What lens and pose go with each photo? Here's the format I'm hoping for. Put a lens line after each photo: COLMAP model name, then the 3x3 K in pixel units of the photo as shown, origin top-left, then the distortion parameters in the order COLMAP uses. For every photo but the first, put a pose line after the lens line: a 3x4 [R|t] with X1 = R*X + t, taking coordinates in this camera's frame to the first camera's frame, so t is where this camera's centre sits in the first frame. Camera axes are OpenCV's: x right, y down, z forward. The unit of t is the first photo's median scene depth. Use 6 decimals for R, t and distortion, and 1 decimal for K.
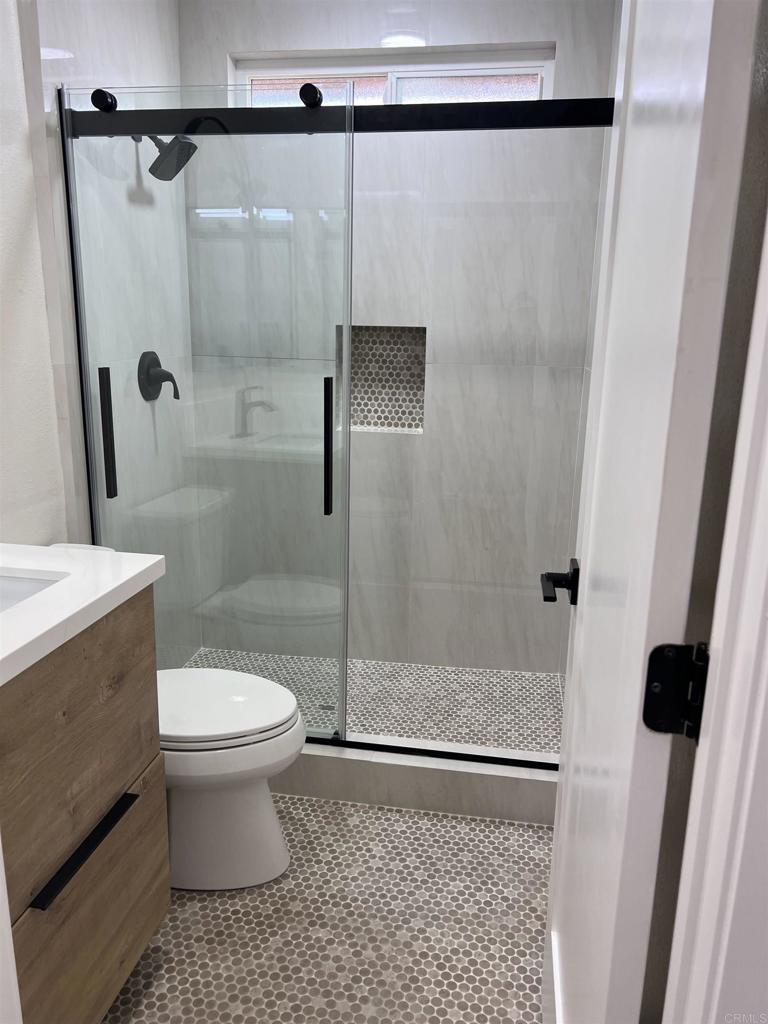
lens RADIAL K [[759.2, 0, 380.9], [0, 759.2, 514.2], [0, 0, 1]] dist [0.056091, -0.070910]
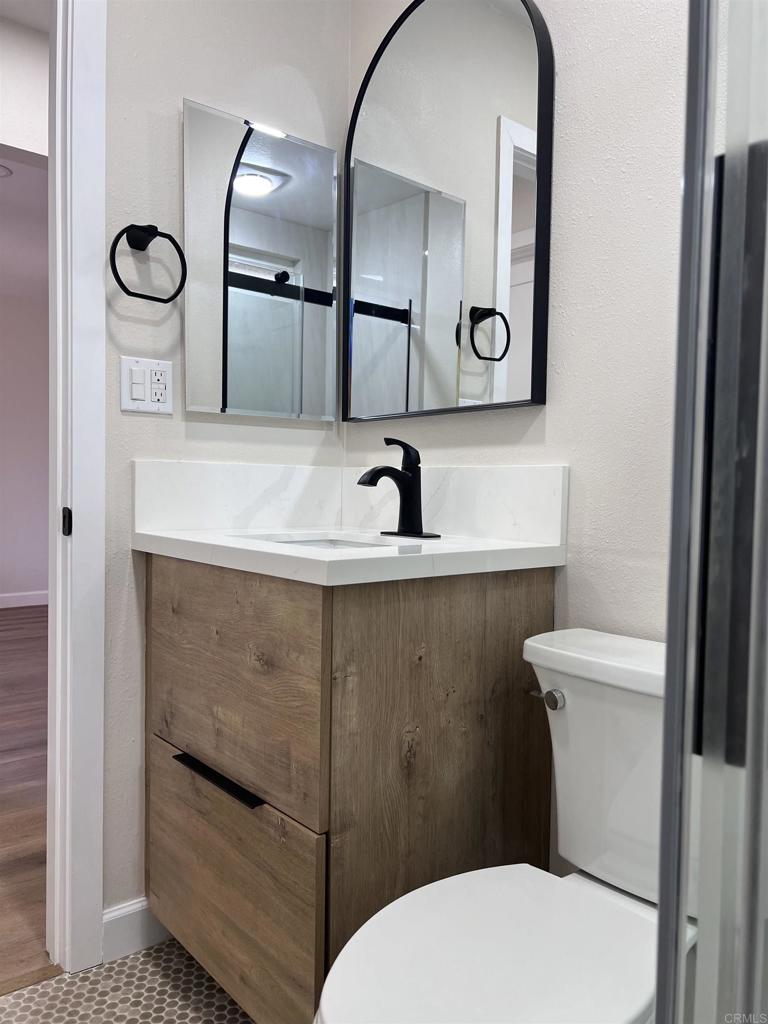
lens RADIAL K [[764.3, 0, 383.6], [0, 764.3, 514.7], [0, 0, 1]] dist [0.086440, -0.164022]
pose [[0.648021, -0.042593, 0.760431, -1.098076], [0.172880, 0.980599, -0.092399, 0.161770], [-0.741742, 0.191340, 0.642812, -0.171363]]
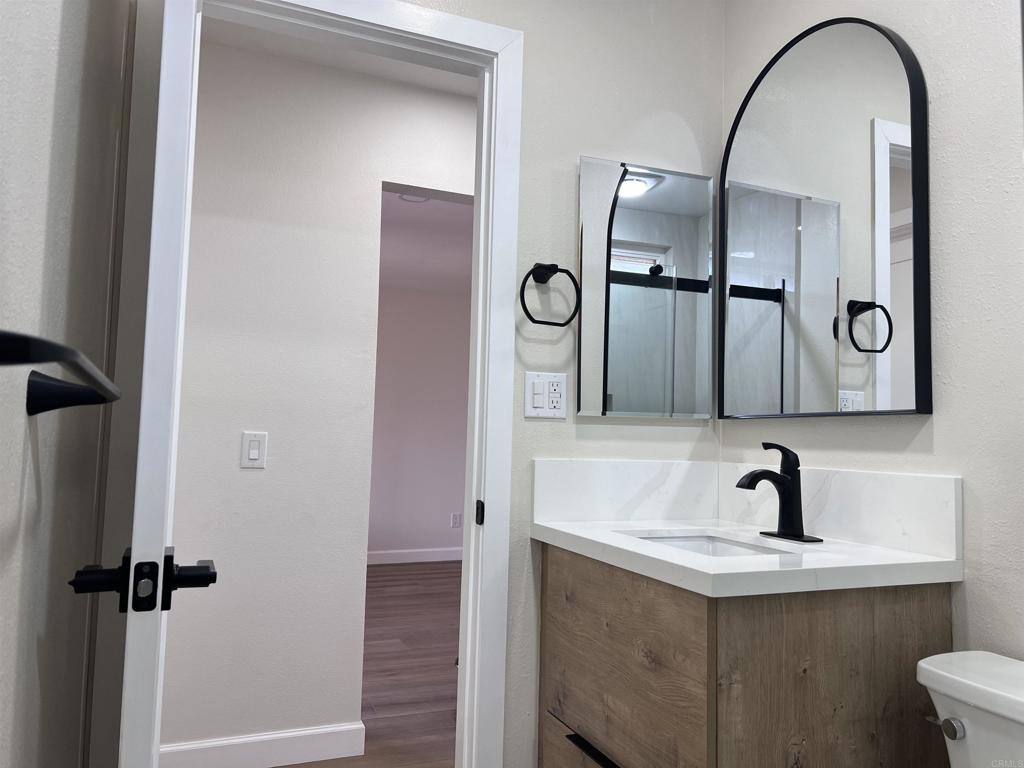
lens RADIAL K [[759.2, 0, 513.0], [0, 759.2, 377.4], [0, 0, 1]] dist [0.056091, -0.070910]
pose [[0.848022, 0.040194, 0.528434, -1.155991], [0.115611, 0.959074, -0.258480, 0.130710], [-0.517197, 0.280290, 0.808669, -0.222969]]
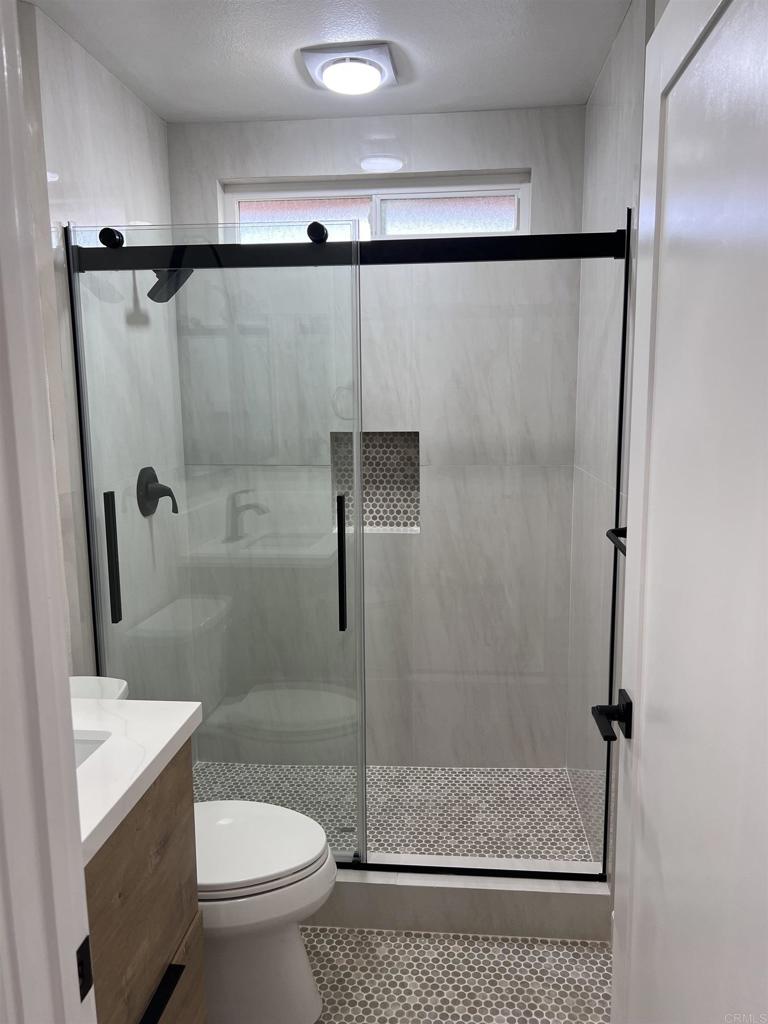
lens RADIAL K [[764.4, 0, 387.3], [0, 764.4, 513.0], [0, 0, 1]] dist [0.006669, 0.007135]
pose [[0.996926, -0.041615, 0.066378, -0.068003], [0.047295, 0.995134, -0.086436, -0.060224], [-0.062458, 0.089310, 0.994044, -0.004021]]
